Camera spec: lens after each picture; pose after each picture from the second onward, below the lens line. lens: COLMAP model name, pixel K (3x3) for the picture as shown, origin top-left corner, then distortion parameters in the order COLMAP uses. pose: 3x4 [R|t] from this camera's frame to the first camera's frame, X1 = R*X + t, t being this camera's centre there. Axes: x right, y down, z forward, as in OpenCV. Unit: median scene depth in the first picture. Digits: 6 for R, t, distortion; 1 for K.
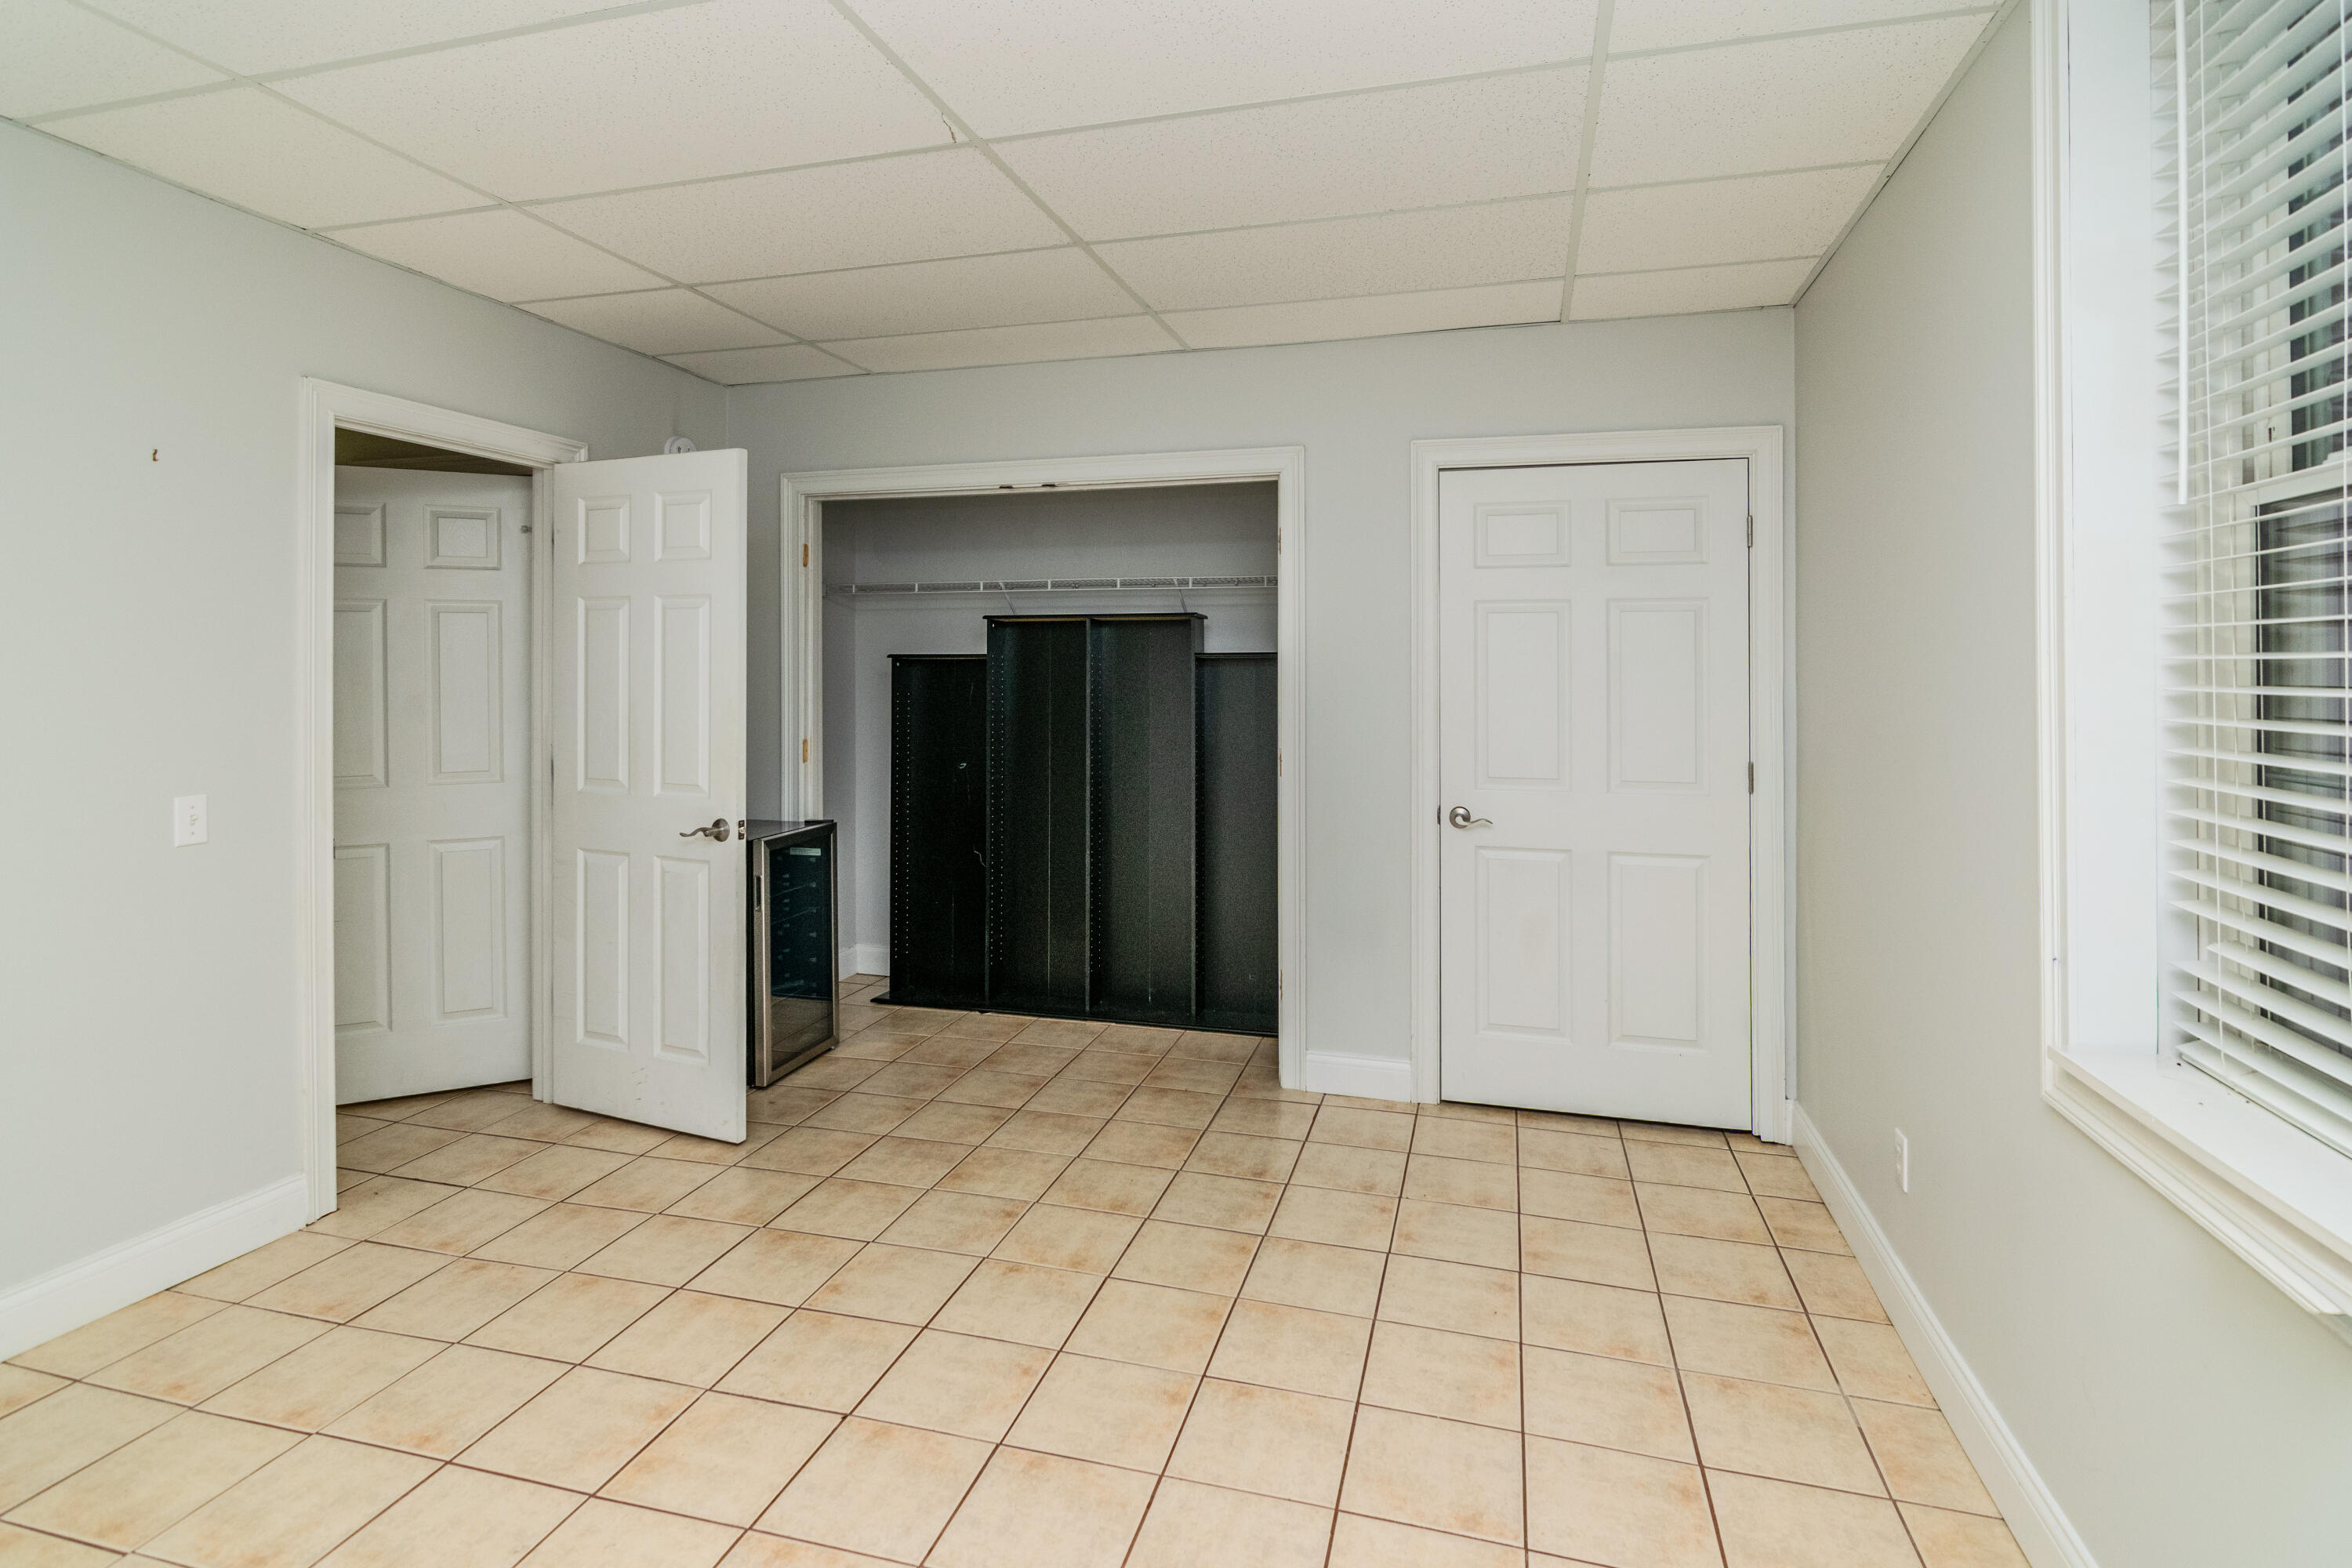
lens RADIAL K [[1192.4, 0, 1142.9], [0, 1192.4, 674.8], [0, 0, 1]] dist [-0.004171, -0.001151]
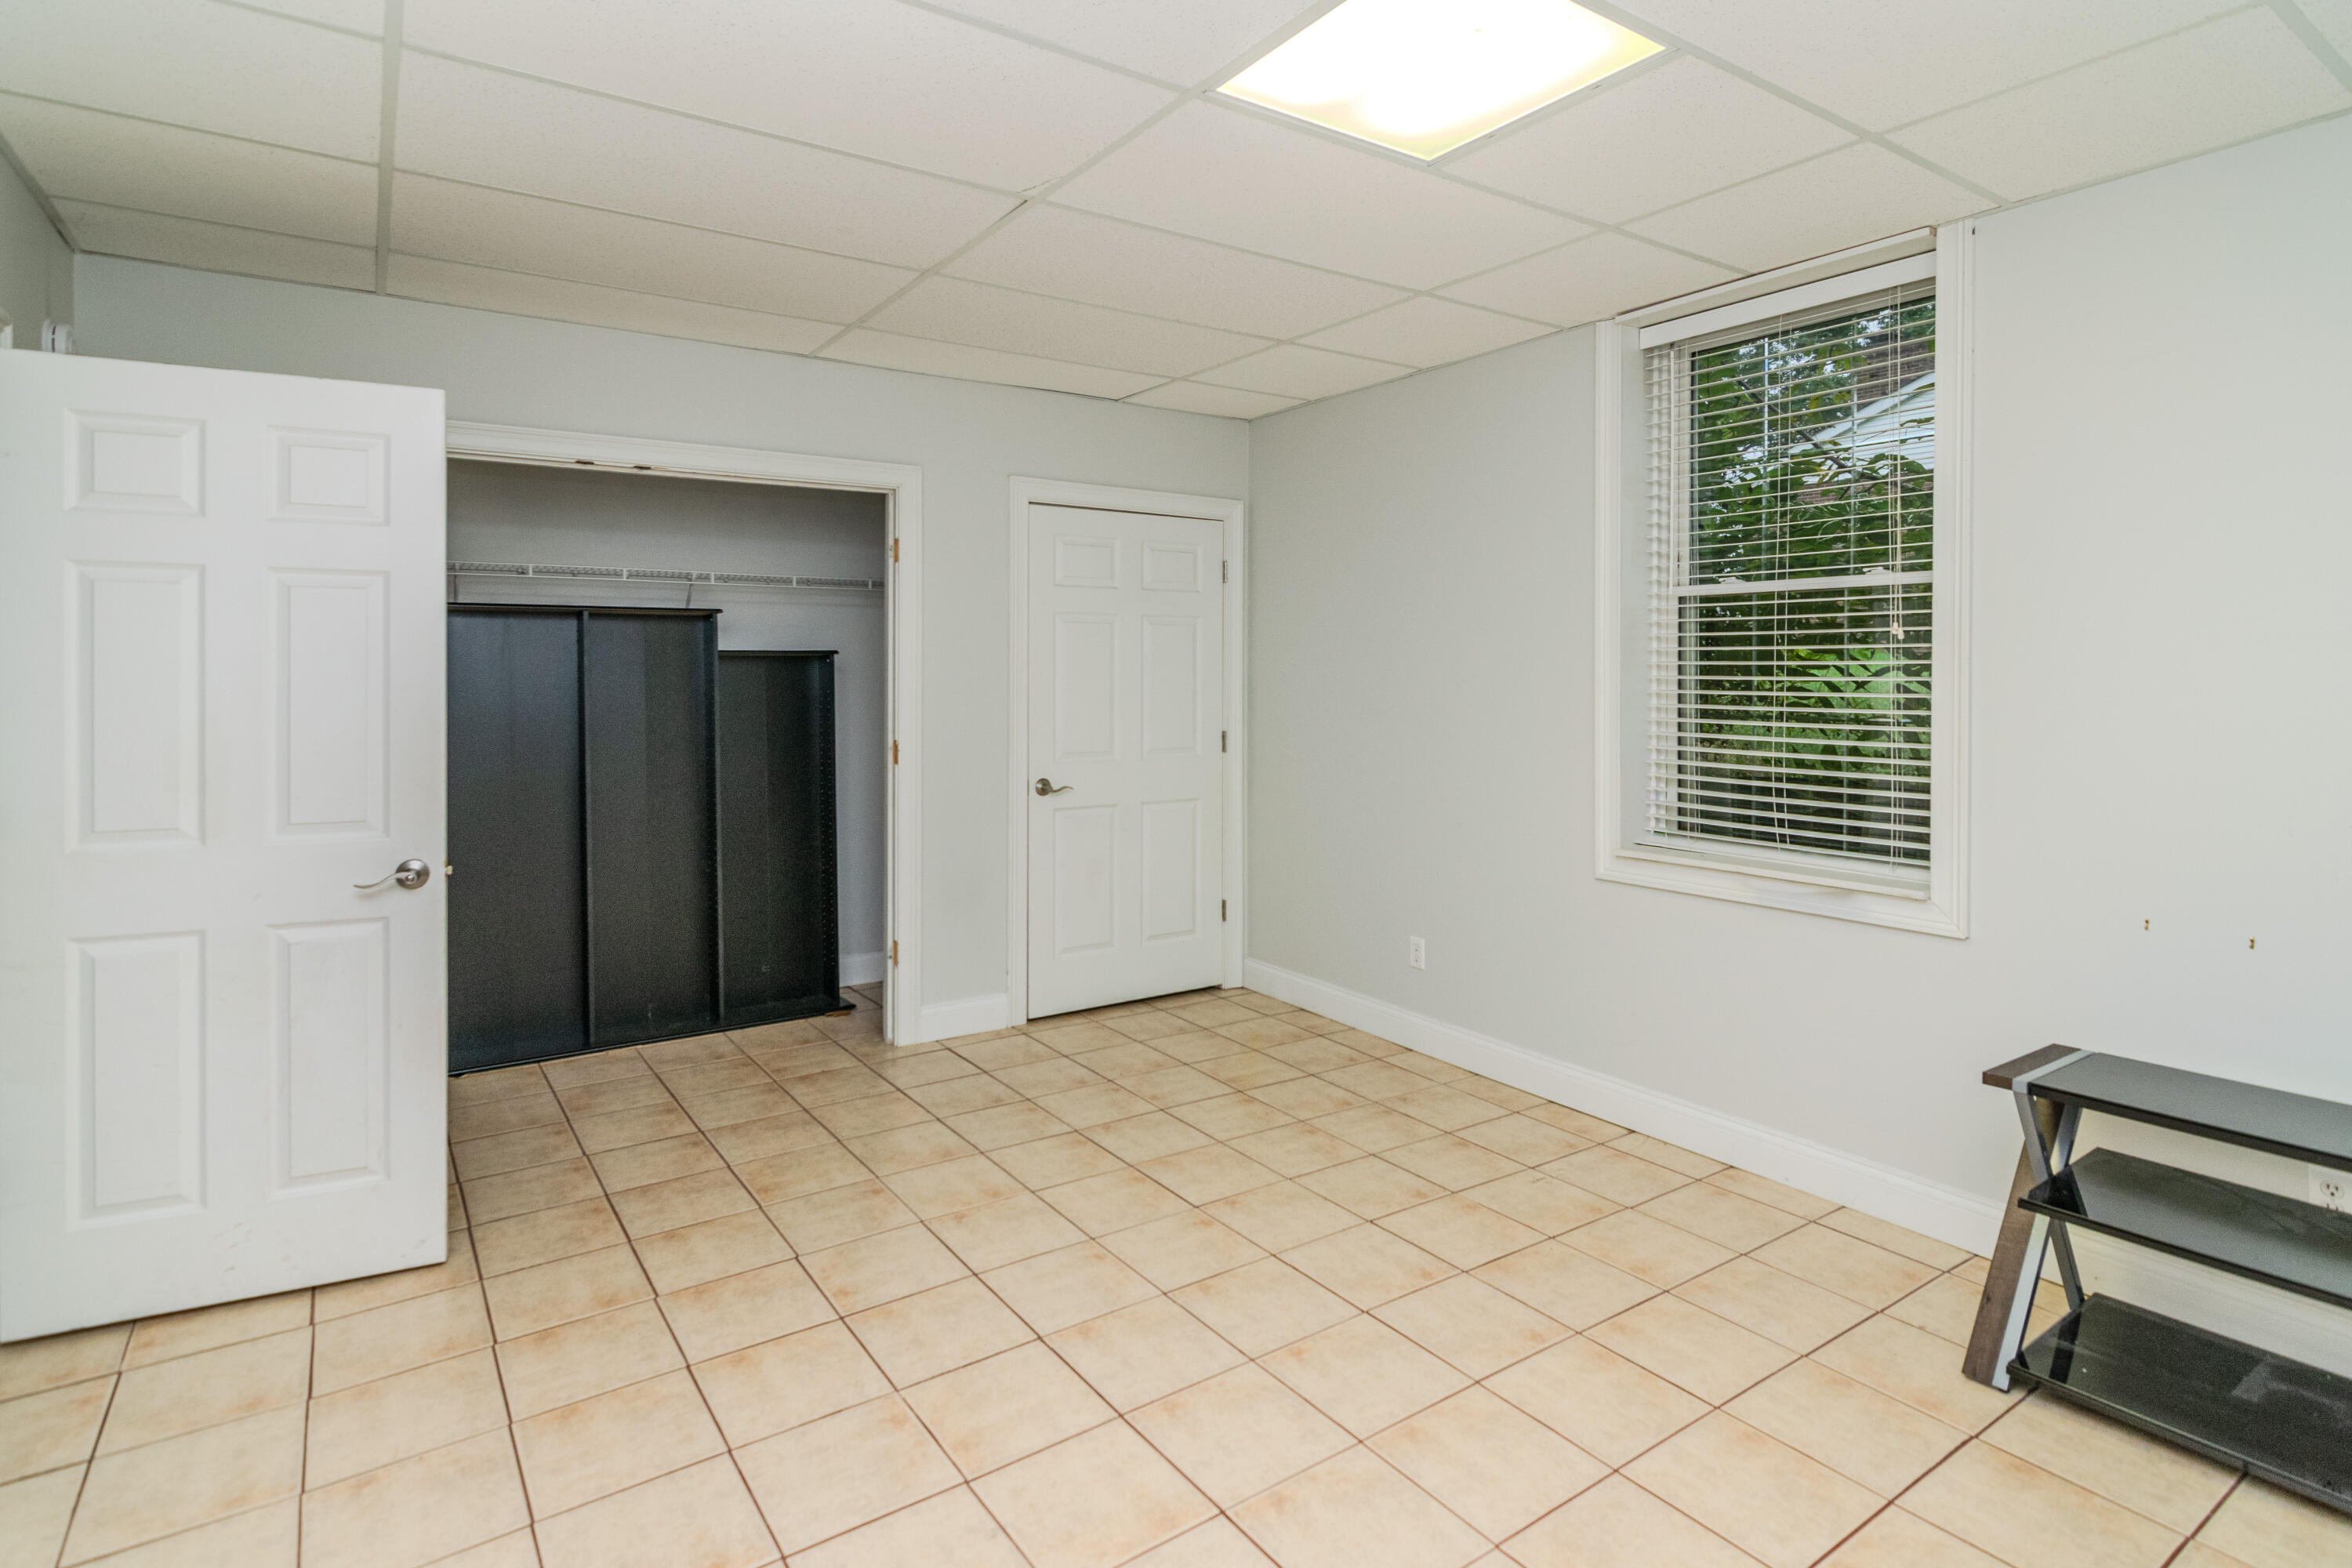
lens RADIAL K [[1192.4, 0, 1142.9], [0, 1192.4, 674.8], [0, 0, 1]] dist [-0.004171, -0.001151]
pose [[0.649578, -0.007149, 0.760262, -0.636524], [0.003333, 0.999973, 0.006555, -0.003717], [-0.760288, -0.001724, 0.649584, 0.126076]]
